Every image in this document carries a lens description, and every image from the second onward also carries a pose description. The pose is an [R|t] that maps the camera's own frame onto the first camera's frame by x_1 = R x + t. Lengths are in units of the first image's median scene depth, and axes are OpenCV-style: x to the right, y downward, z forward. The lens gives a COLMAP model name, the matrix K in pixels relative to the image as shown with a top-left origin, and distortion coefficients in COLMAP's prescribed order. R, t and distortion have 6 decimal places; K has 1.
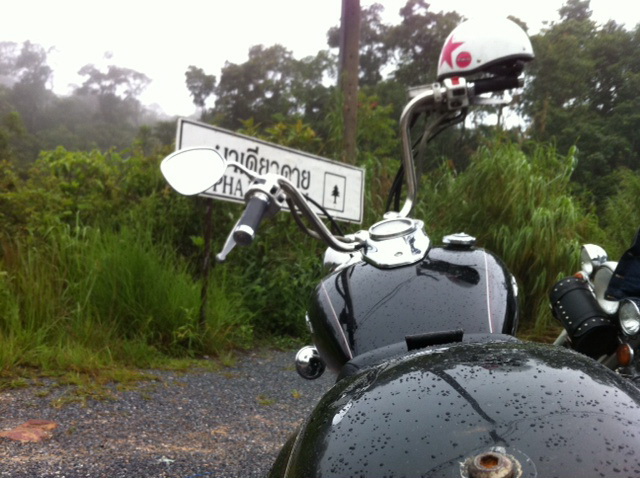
lens RADIAL K [[621.4, 0, 320.0], [0, 621.4, 239.0], [0, 0, 1]] dist [0.216773, -0.480034]
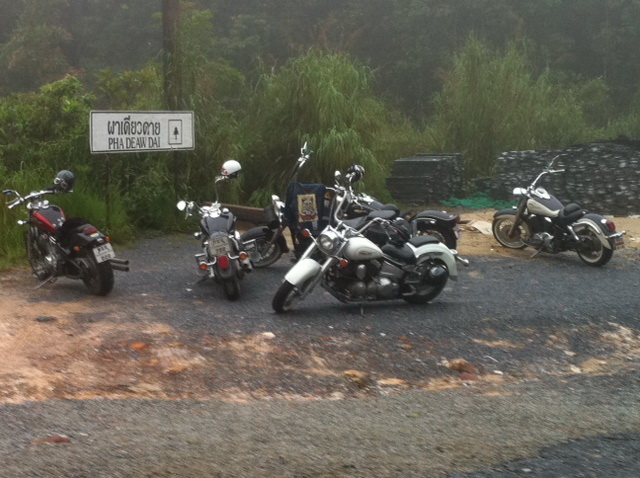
lens RADIAL K [[1373.0, 0, 320.0], [0, 1373.0, 262.8], [0, 0, 1]] dist [0.166275, 0.094337]
pose [[0.981881, -0.074278, 0.174336, -0.241810], [0.039865, 0.980355, 0.193168, -0.403539], [-0.185260, -0.182718, 0.965553, -2.371175]]
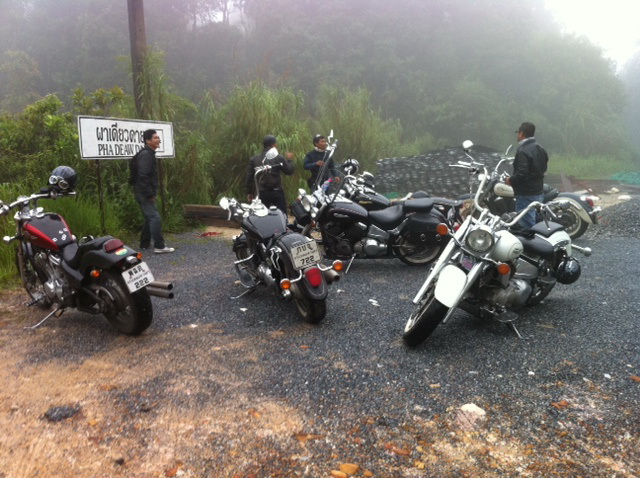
lens RADIAL K [[633.0, 0, 319.3], [0, 633.0, 250.0], [0, 0, 1]] dist [0.126492, -0.346015]
pose [[0.911143, -0.148298, 0.384483, -0.282867], [0.060409, 0.970991, 0.231361, -0.163183], [-0.407640, -0.187577, 0.893669, -0.725029]]
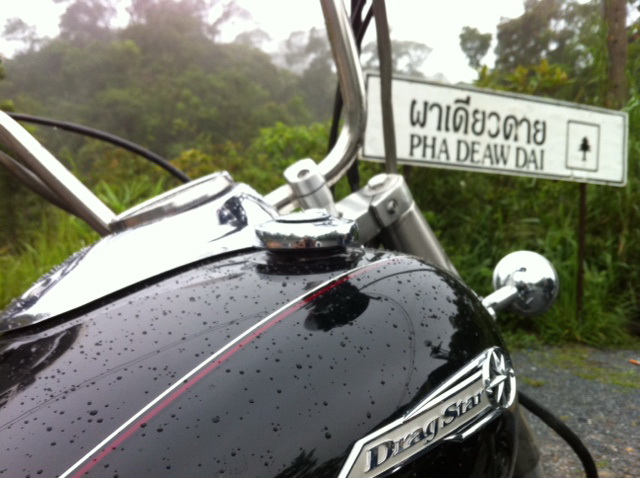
lens RADIAL K [[629.2, 0, 320.0], [0, 629.2, 239.0], [0, 0, 1]] dist [0.120892, -0.487026]
pose [[0.898991, -0.012492, -0.437790, 0.073481], [0.033768, 0.998595, 0.040849, -0.004406], [0.436664, -0.051507, 0.898149, 0.164659]]
